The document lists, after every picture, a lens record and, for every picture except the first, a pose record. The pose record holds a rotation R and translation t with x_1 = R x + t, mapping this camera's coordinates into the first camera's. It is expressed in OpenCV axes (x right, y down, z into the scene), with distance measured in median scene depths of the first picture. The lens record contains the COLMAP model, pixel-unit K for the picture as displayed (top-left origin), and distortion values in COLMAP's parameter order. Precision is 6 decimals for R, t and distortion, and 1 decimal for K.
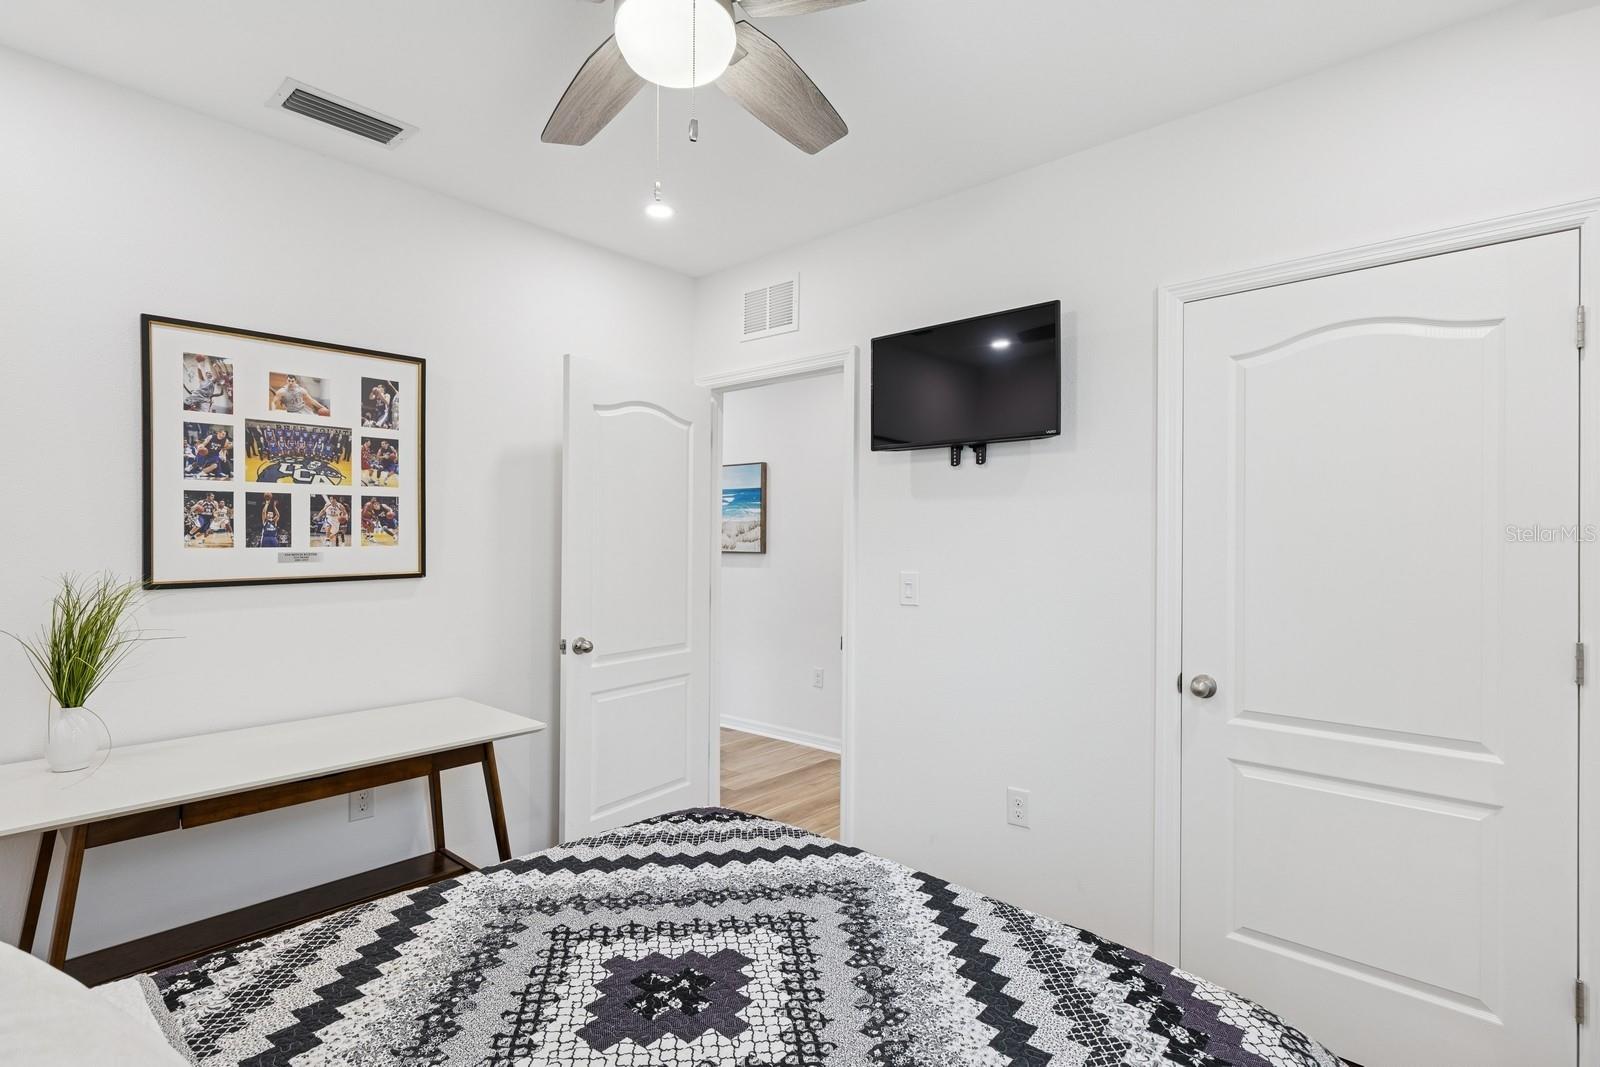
lens RADIAL K [[772.4, 0, 792.0], [0, 772.4, 539.8], [0, 0, 1]] dist [0.002592, 0.000891]
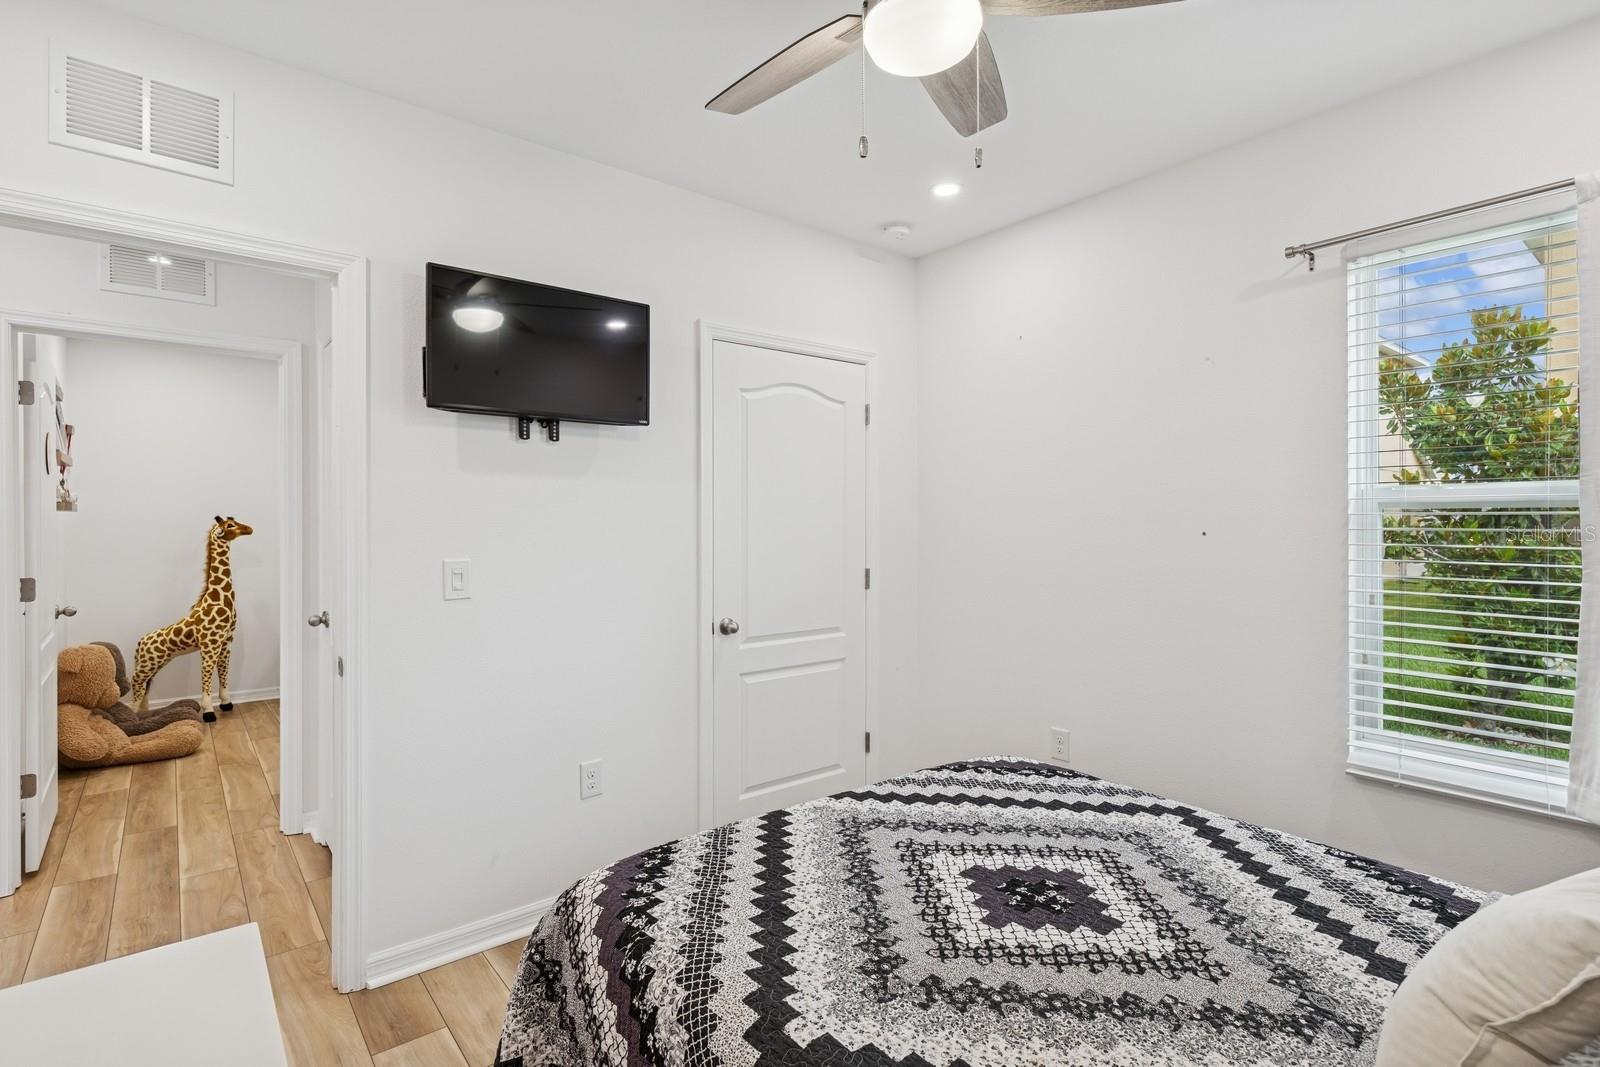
lens RADIAL K [[771.2, 0, 794.4], [0, 771.2, 523.4], [0, 0, 1]] dist [-0.001022, 0.000159]
pose [[0.161582, -0.010850, 0.986800, -1.144662], [0.003576, 0.999939, 0.010409, -0.008111], [-0.986853, 0.001847, 0.161611, 0.961674]]
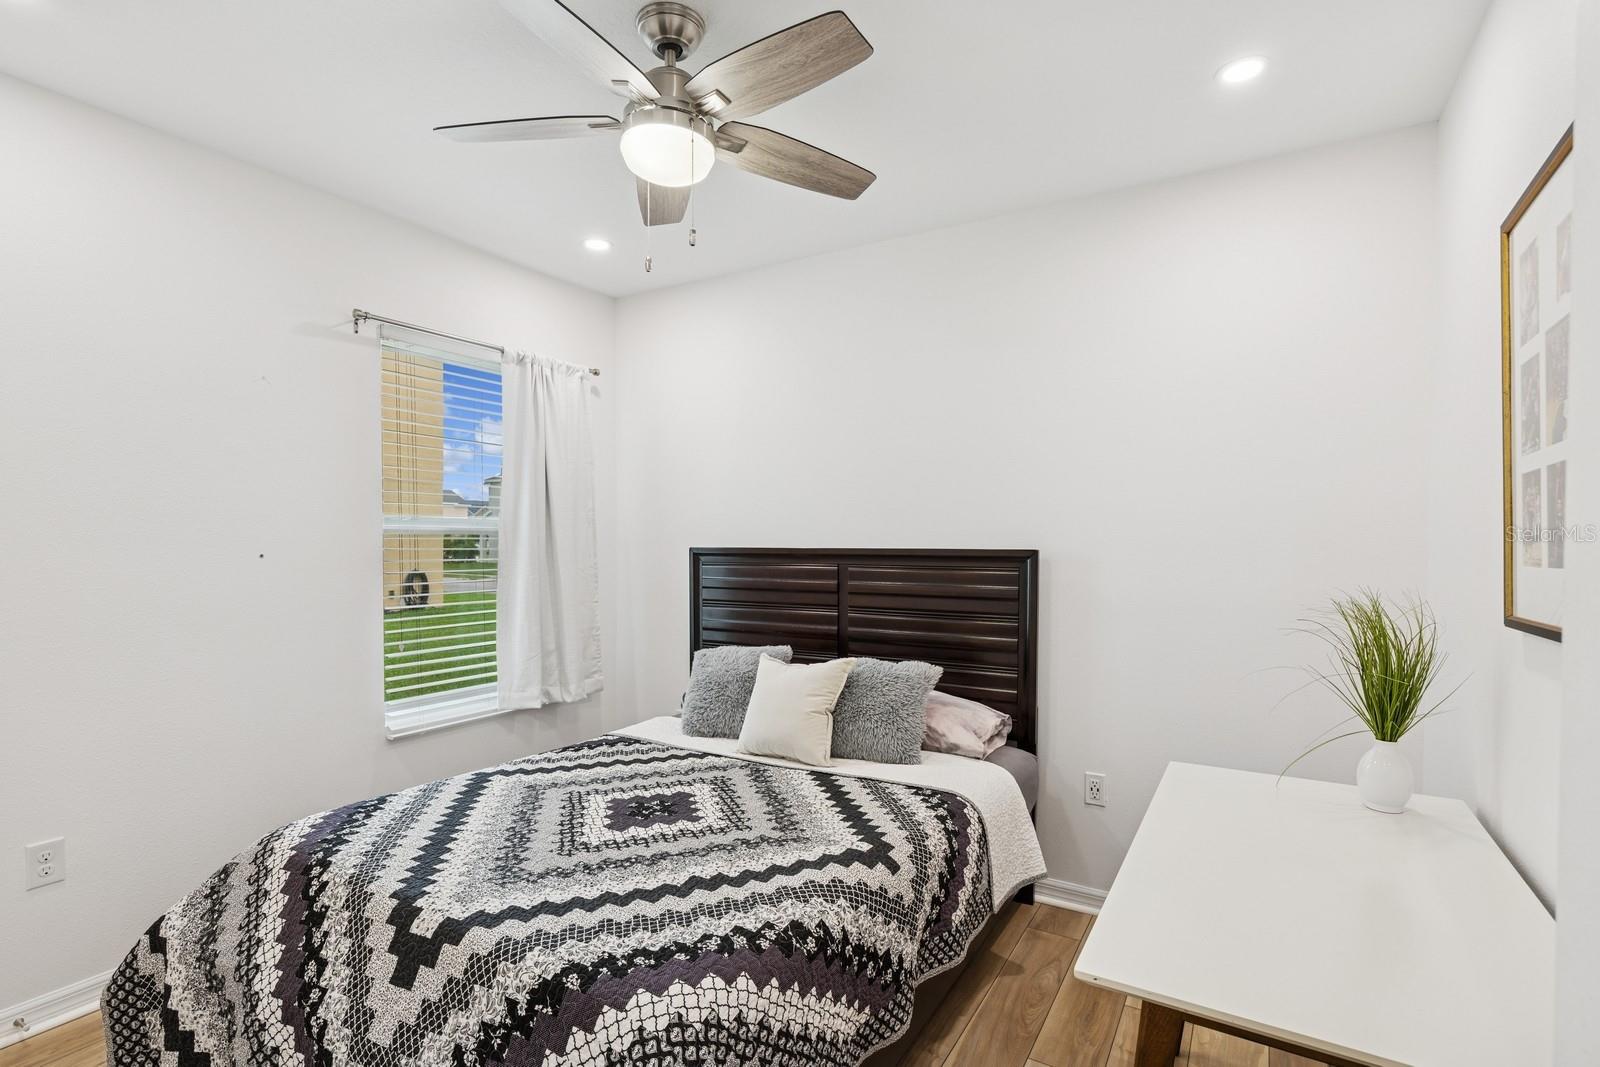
lens RADIAL K [[772.4, 0, 792.0], [0, 772.4, 539.8], [0, 0, 1]] dist [0.002592, 0.000891]
pose [[-0.984493, -0.011501, -0.175045, -0.125908], [-0.011226, 0.999934, -0.002559, -0.006741], [0.175063, -0.000554, -0.984557, 2.235947]]
